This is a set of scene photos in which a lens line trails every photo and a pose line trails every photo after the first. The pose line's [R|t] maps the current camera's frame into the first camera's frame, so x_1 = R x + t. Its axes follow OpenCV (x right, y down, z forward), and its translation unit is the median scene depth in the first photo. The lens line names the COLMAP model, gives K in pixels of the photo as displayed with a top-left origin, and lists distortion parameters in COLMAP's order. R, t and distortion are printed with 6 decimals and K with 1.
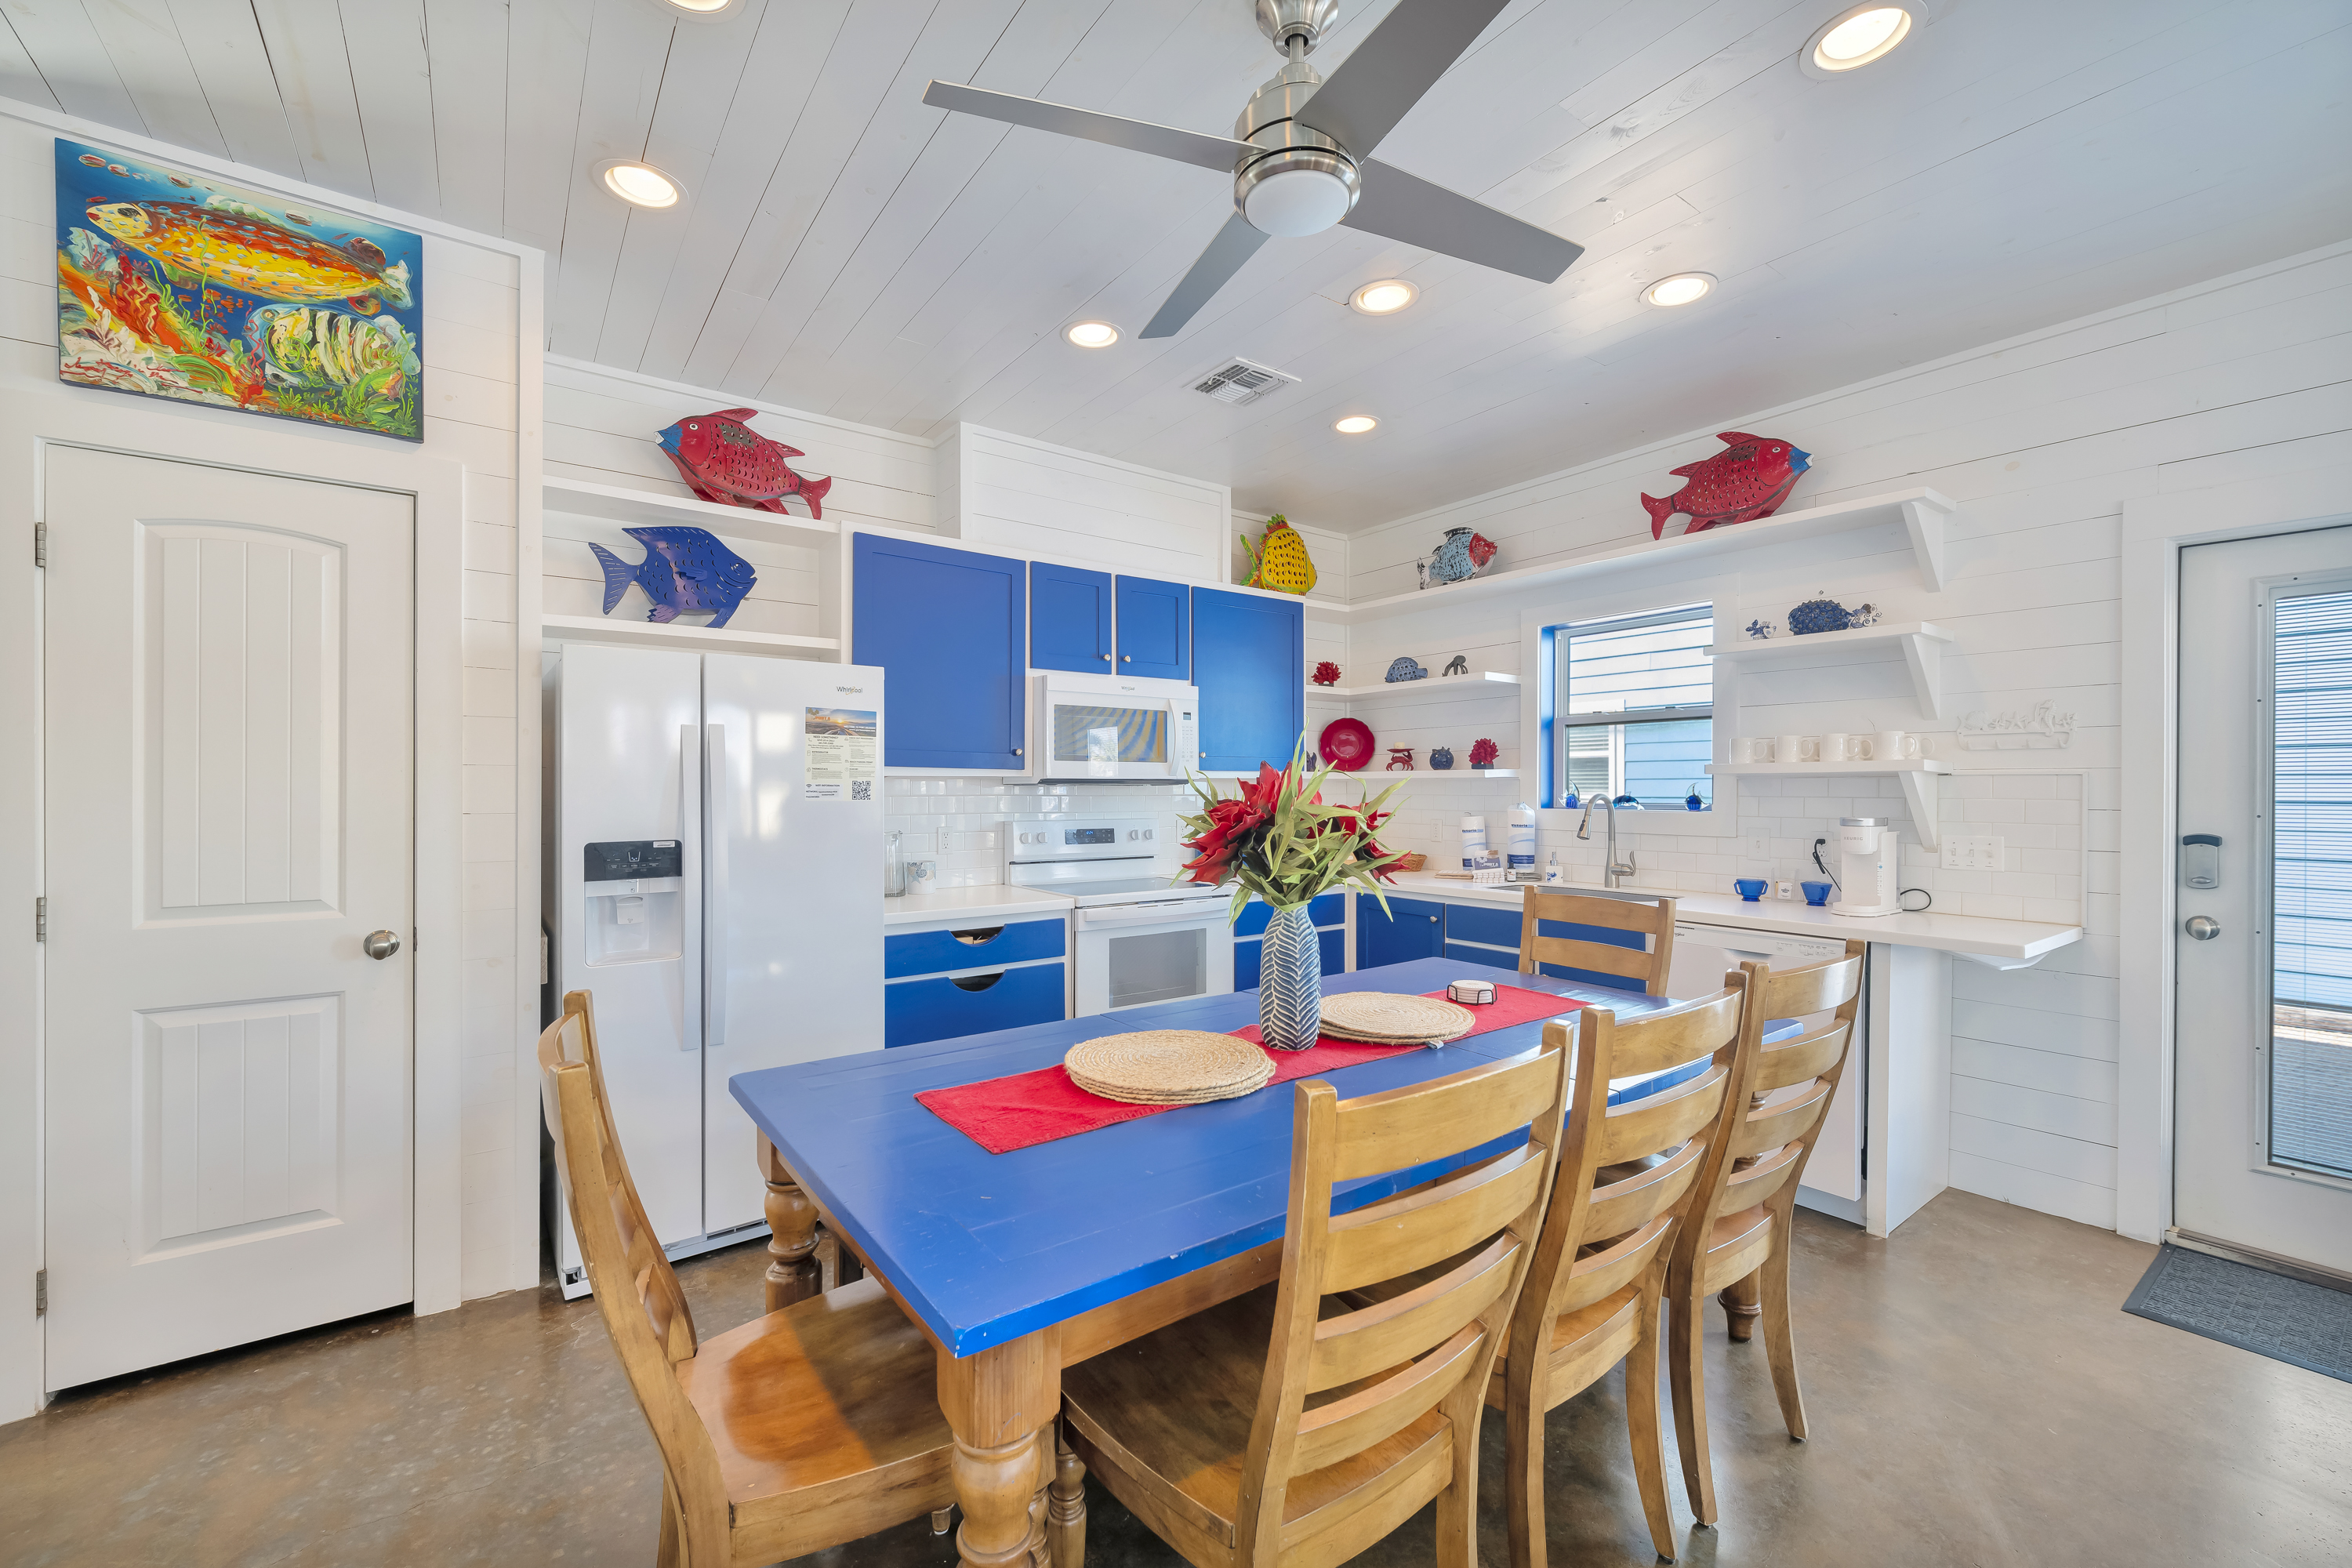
lens RADIAL K [[936.4, 0, 1156.2], [0, 936.4, 798.5], [0, 0, 1]] dist [0.002713, -0.001374]
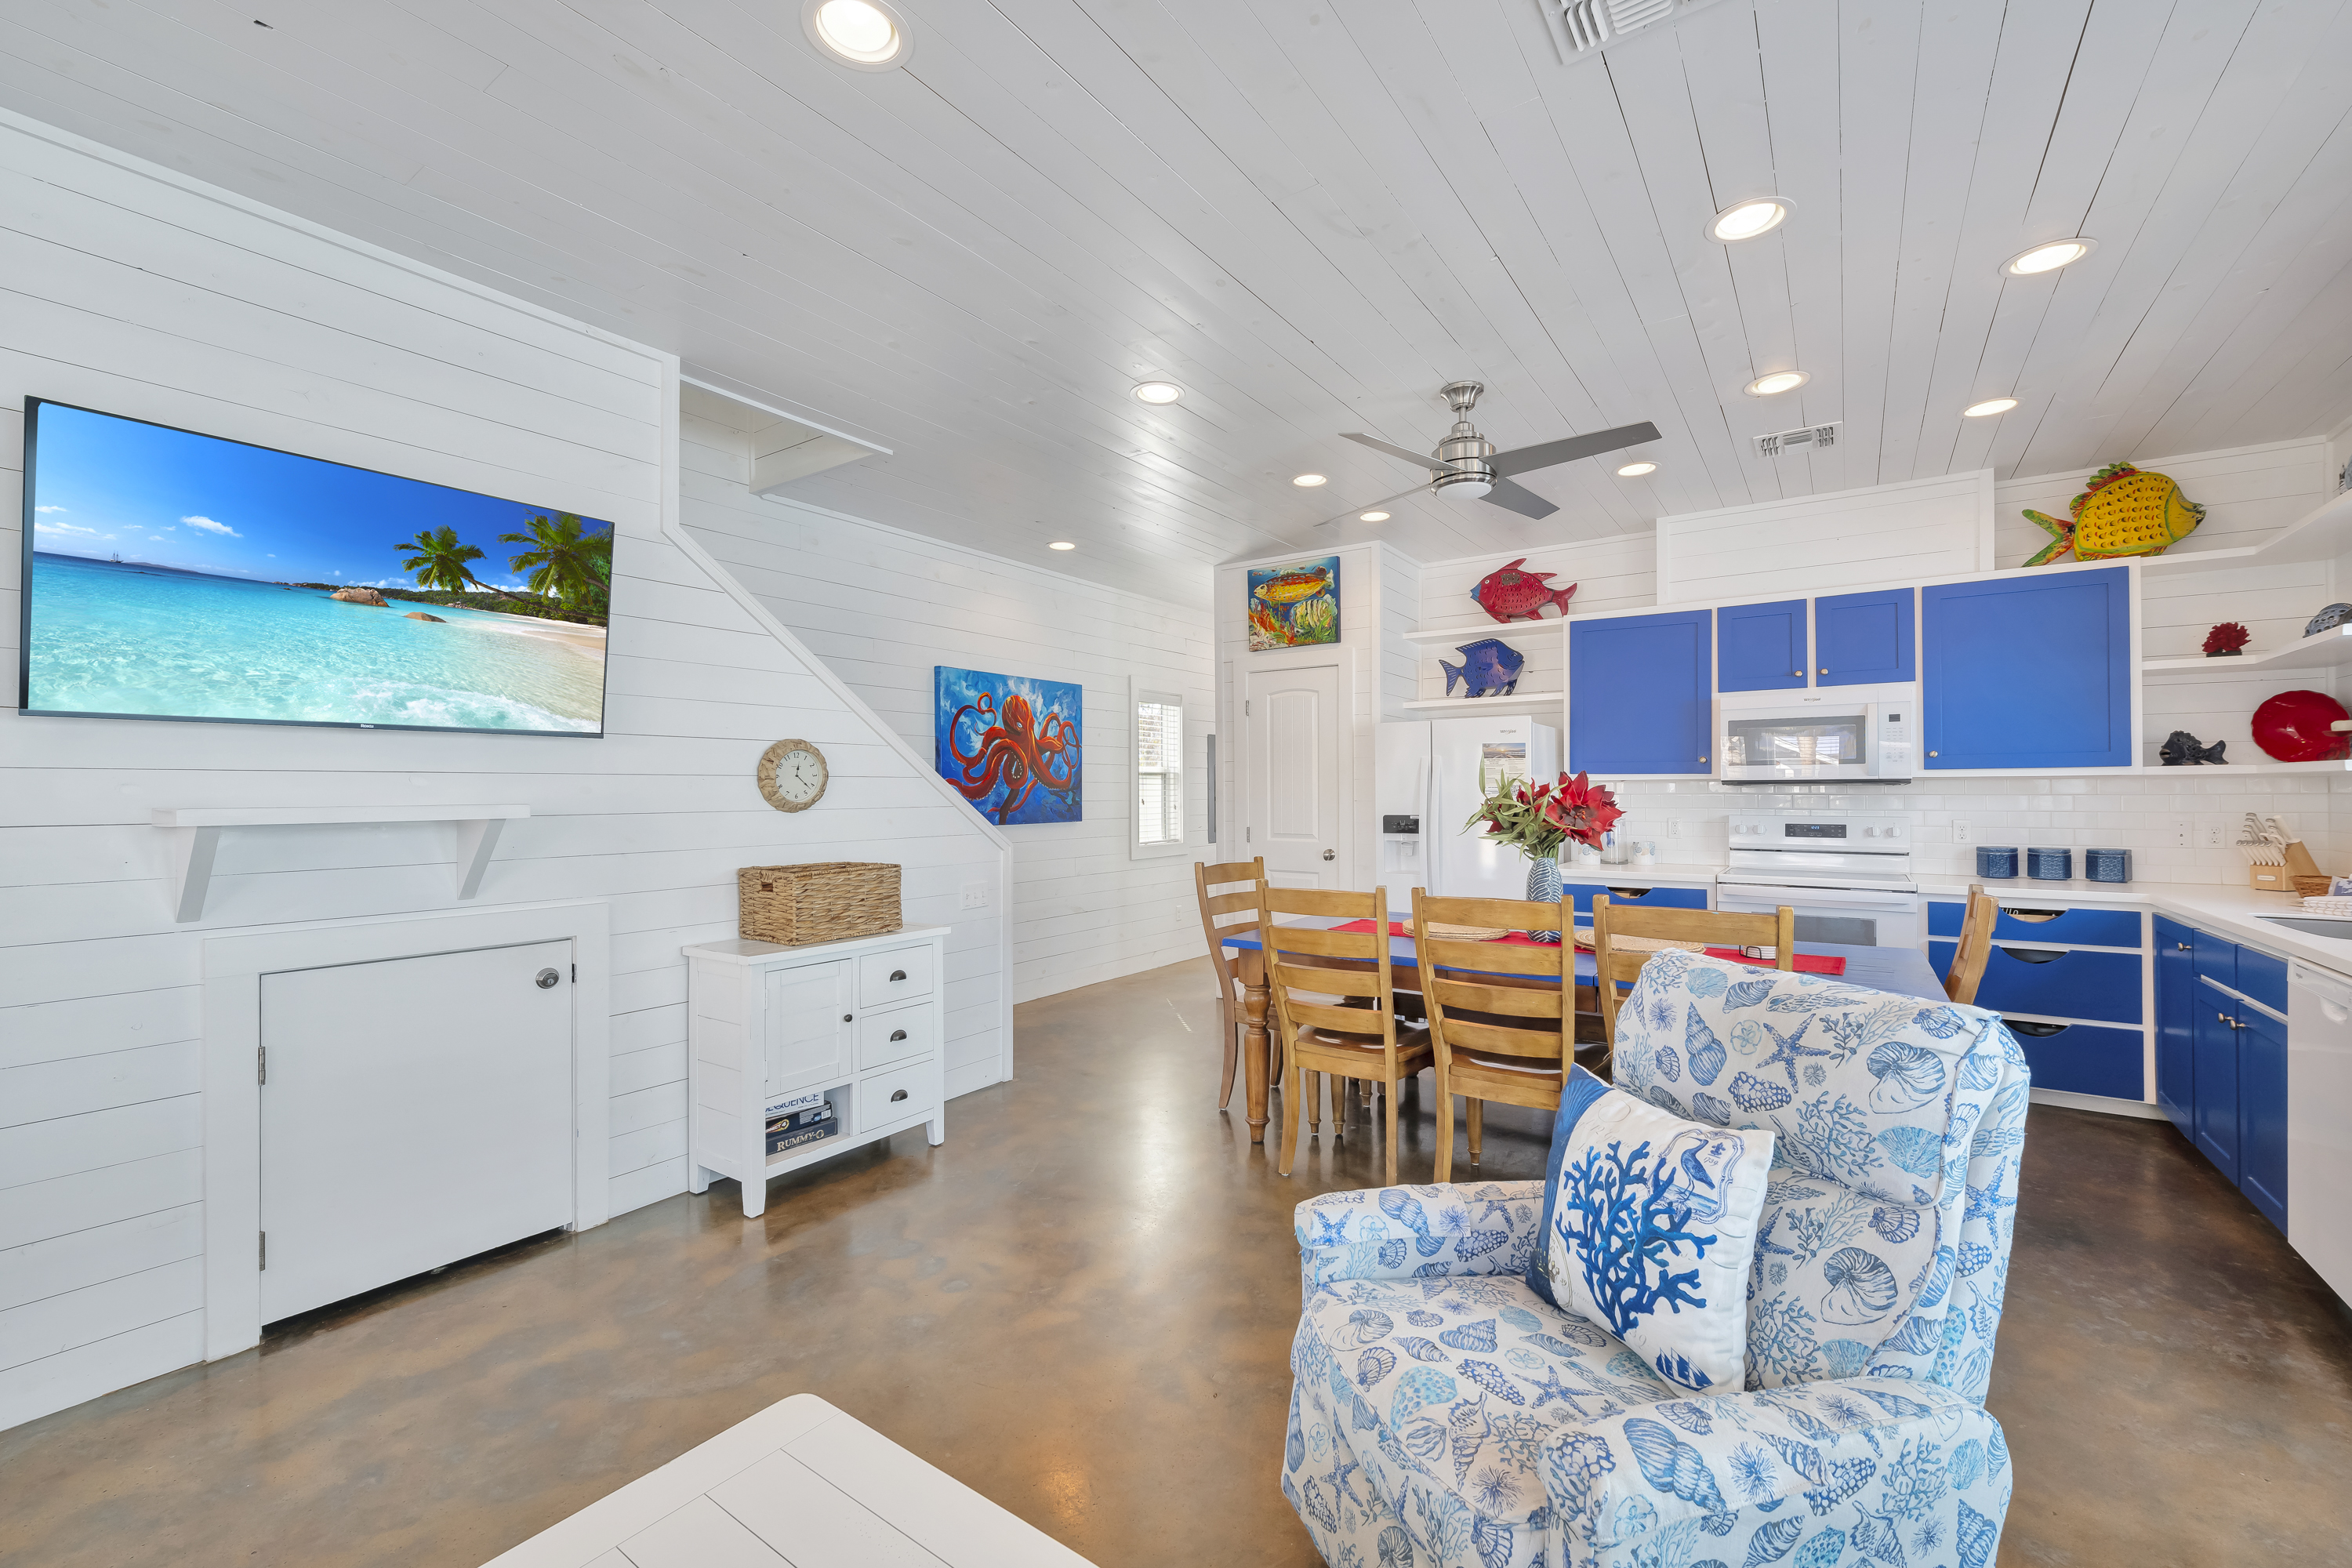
lens RADIAL K [[980.7, 0, 1222.4], [0, 980.7, 805.5], [0, 0, 1]] dist [-0.010392, 0.000266]
pose [[0.359092, 0.010852, -0.933239, 1.002589], [-0.005408, 0.999940, 0.009547, 0.003696], [0.933287, 0.001618, 0.359129, -0.108284]]
